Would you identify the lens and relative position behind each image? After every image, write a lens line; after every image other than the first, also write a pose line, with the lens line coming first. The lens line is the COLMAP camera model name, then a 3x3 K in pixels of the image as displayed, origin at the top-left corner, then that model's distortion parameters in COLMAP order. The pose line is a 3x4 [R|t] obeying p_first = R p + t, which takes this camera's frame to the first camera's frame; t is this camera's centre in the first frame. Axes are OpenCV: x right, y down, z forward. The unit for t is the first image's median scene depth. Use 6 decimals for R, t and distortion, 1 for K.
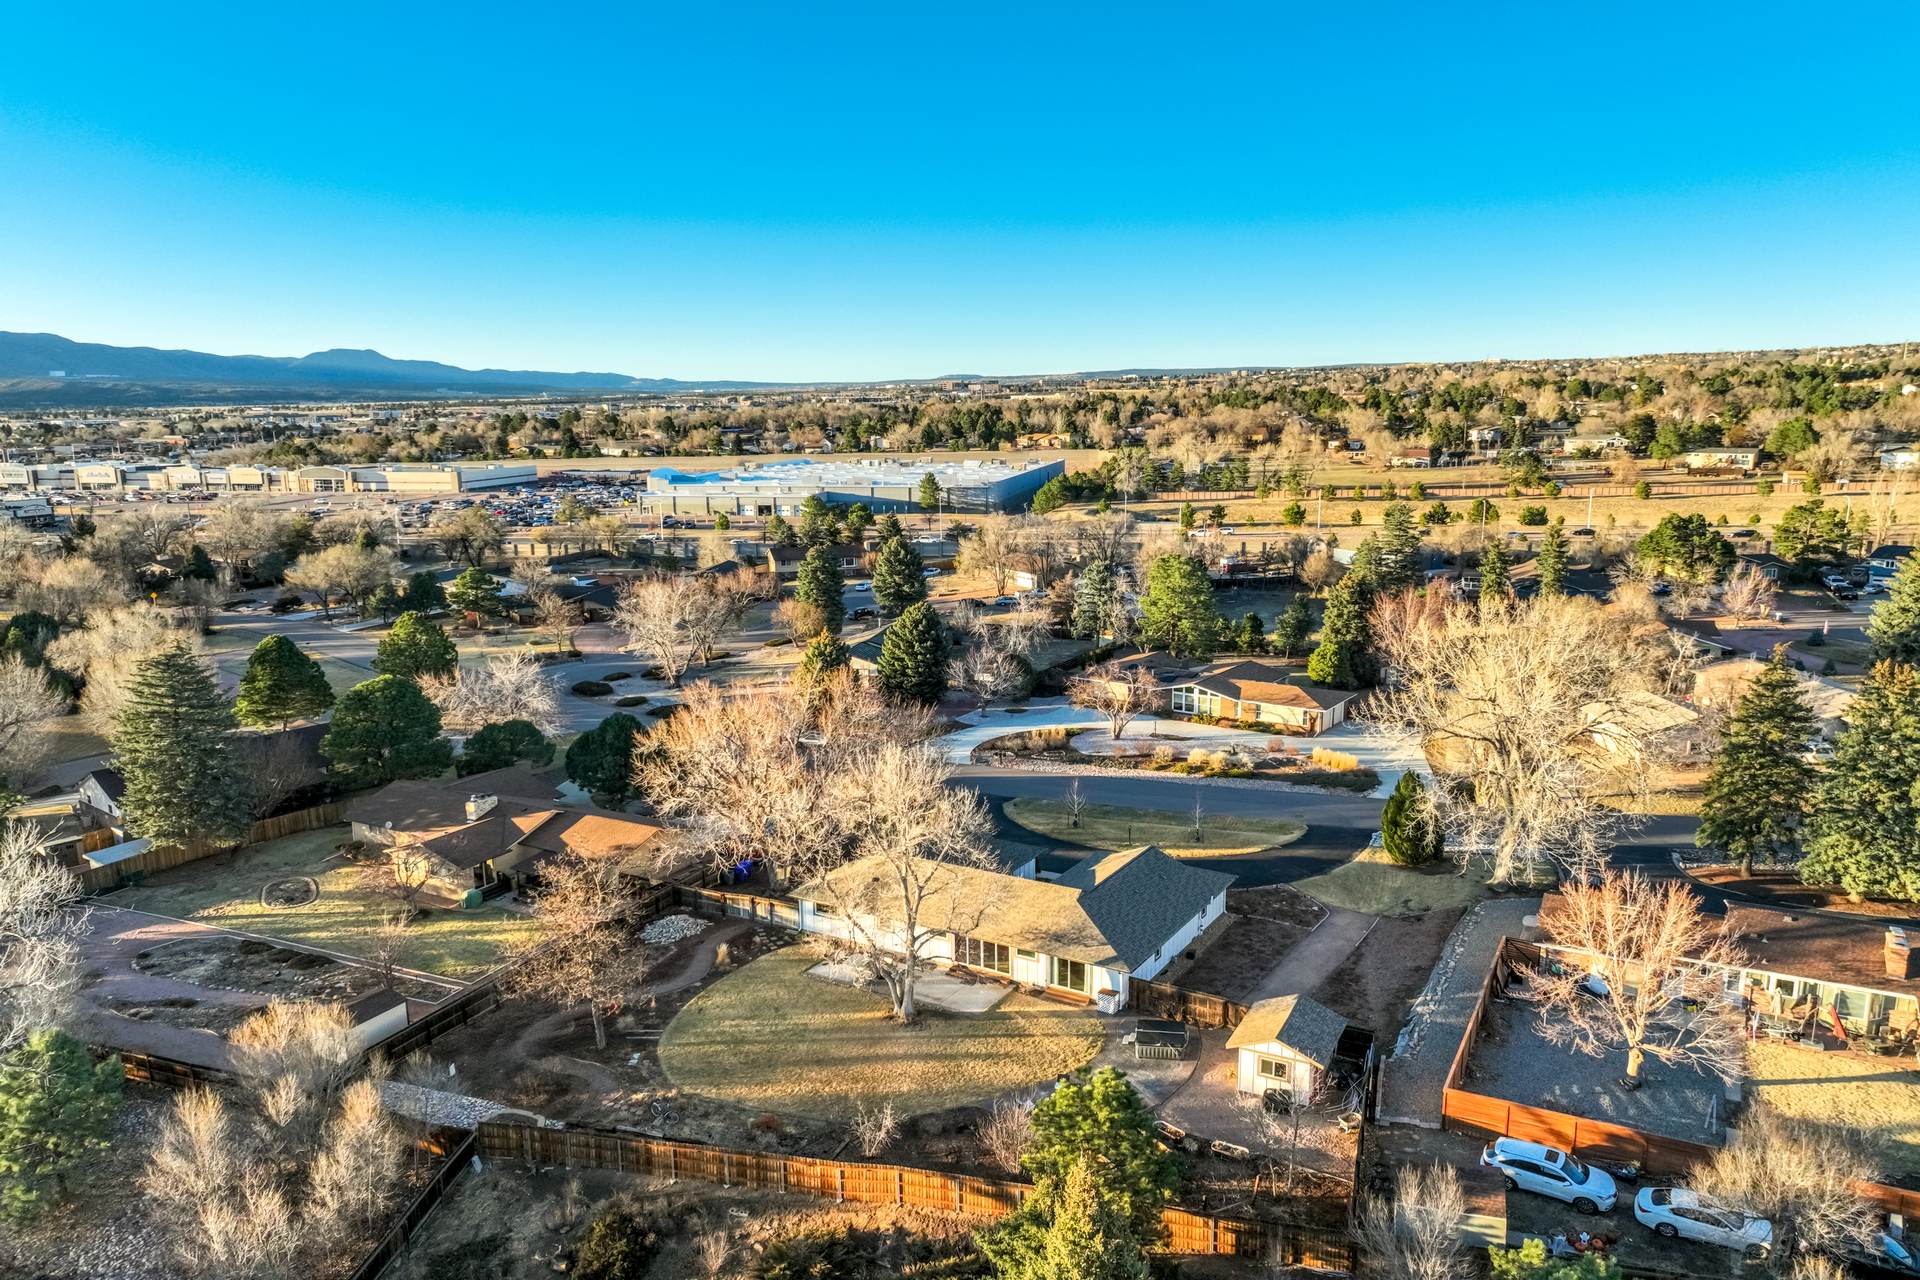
lens RADIAL K [[1361.2, 0, 960.0], [0, 1361.2, 640.0], [0, 0, 1]] dist [0.004908, 0.003434]
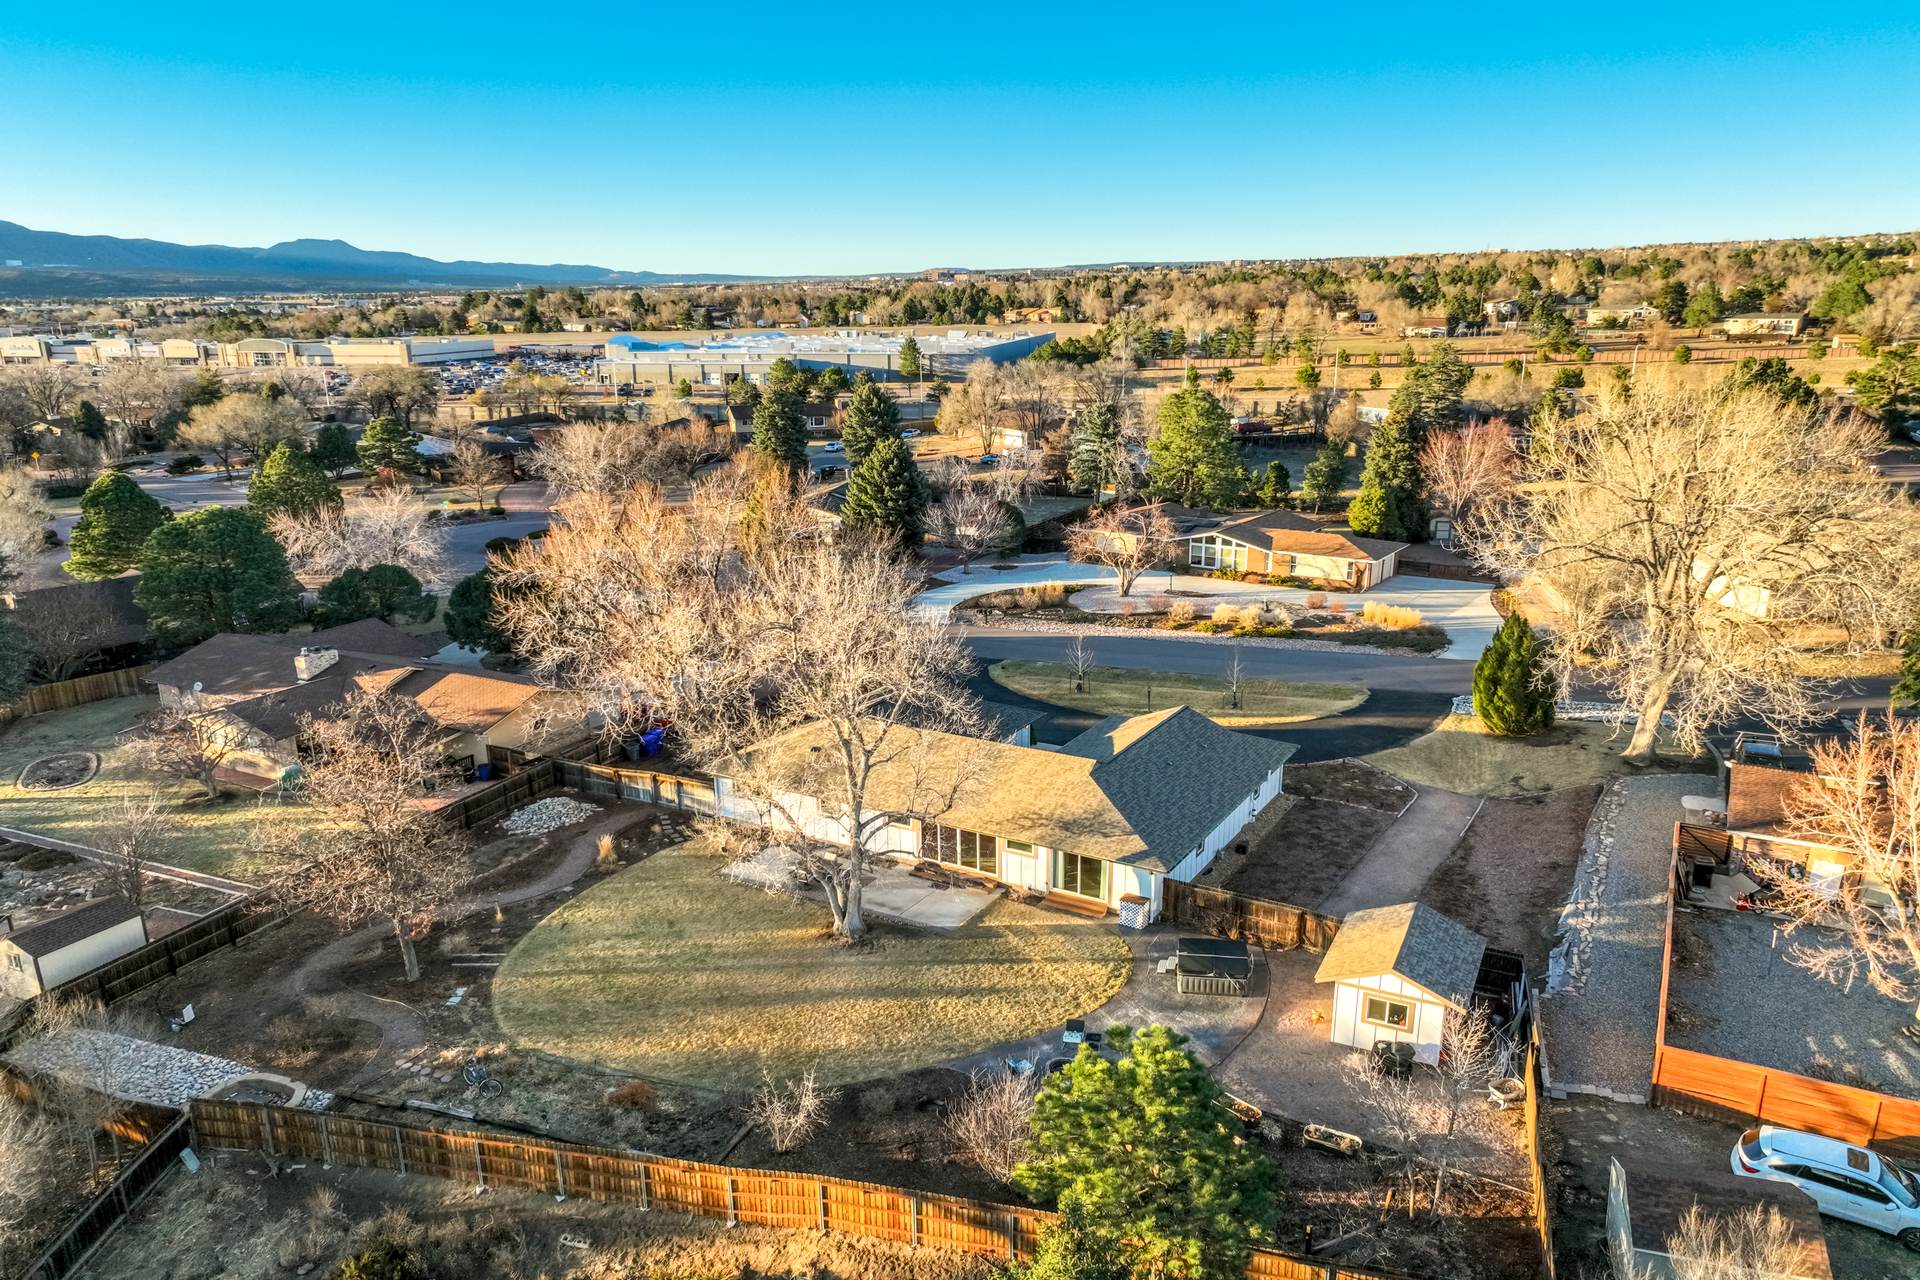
lens RADIAL K [[1361.2, 0, 960.0], [0, 1361.2, 640.0], [0, 0, 1]] dist [0.004908, 0.003434]
pose [[0.999952, -0.000339, 0.009767, 0.008200], [-0.000362, 0.997429, 0.071655, 0.057031], [-0.009766, -0.071655, 0.997382, 0.236781]]
